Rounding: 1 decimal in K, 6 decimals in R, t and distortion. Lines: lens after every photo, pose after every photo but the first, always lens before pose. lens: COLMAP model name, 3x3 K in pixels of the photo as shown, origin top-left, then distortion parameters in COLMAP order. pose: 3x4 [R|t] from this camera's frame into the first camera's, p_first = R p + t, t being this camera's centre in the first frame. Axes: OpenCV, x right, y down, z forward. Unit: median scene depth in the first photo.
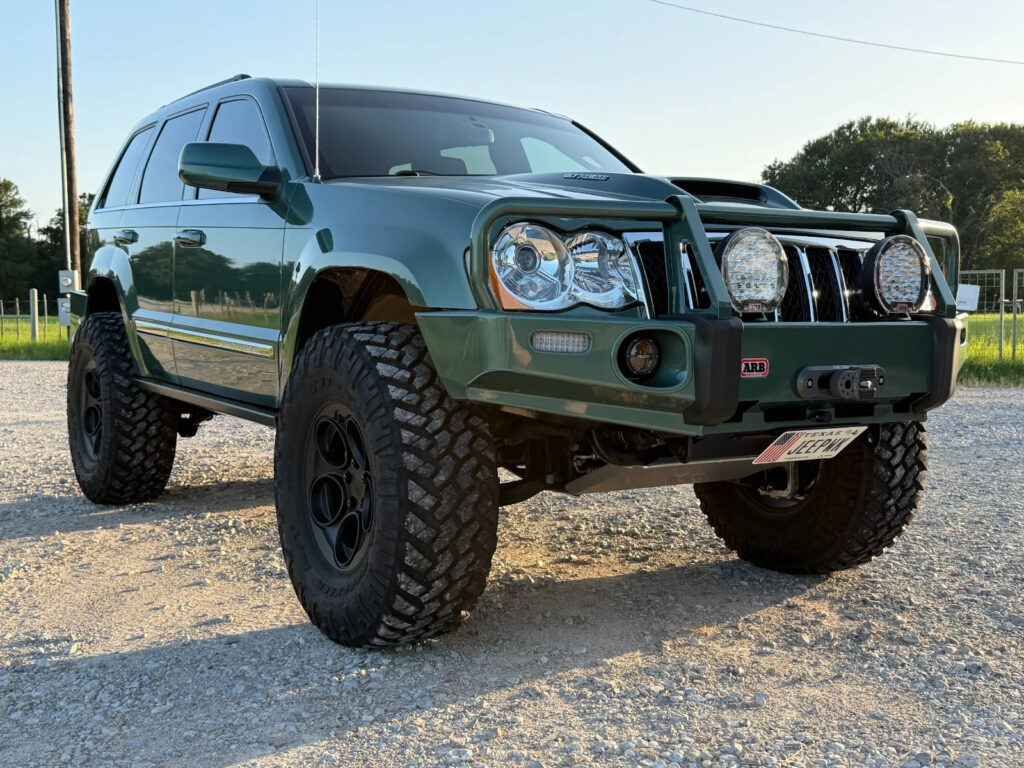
lens RADIAL K [[1187.3, 0, 503.7], [0, 1187.3, 383.0], [0, 0, 1]] dist [0.076527, 0.000000]
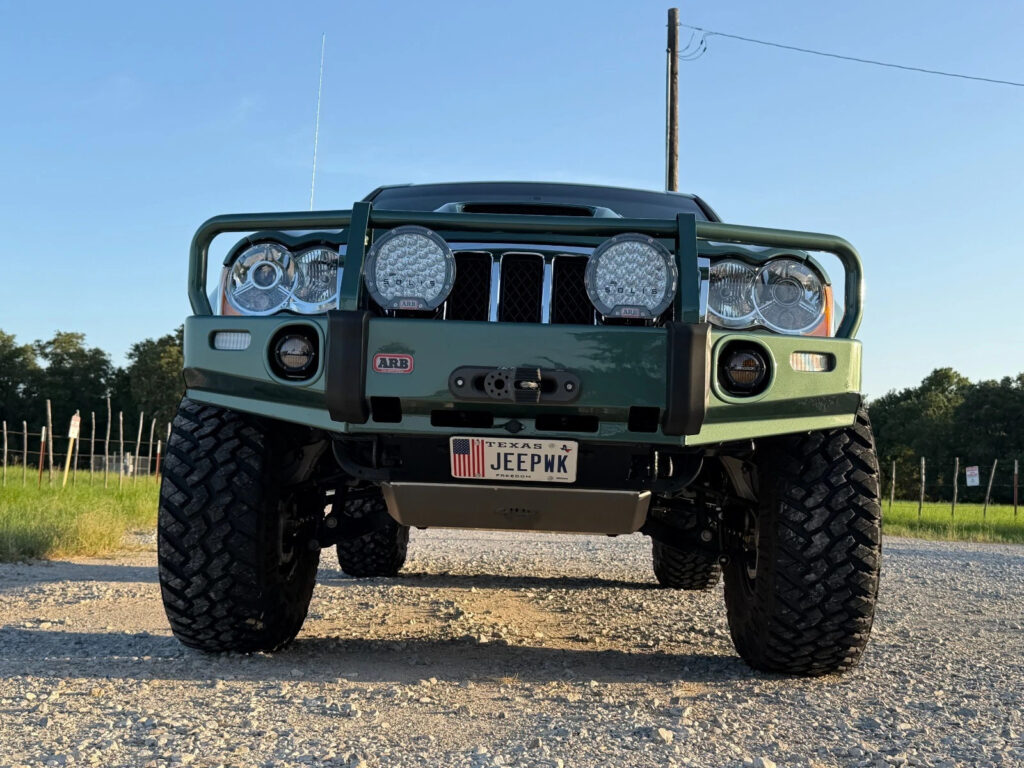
lens RADIAL K [[1187.3, 0, 508.5], [0, 1187.3, 376.7], [0, 0, 1]] dist [0.076527, 0.000000]
pose [[0.828835, -0.022231, -0.559052, 0.789799], [-0.070298, 0.987154, -0.143476, 0.123822], [0.555060, 0.158217, 0.816625, 0.251140]]
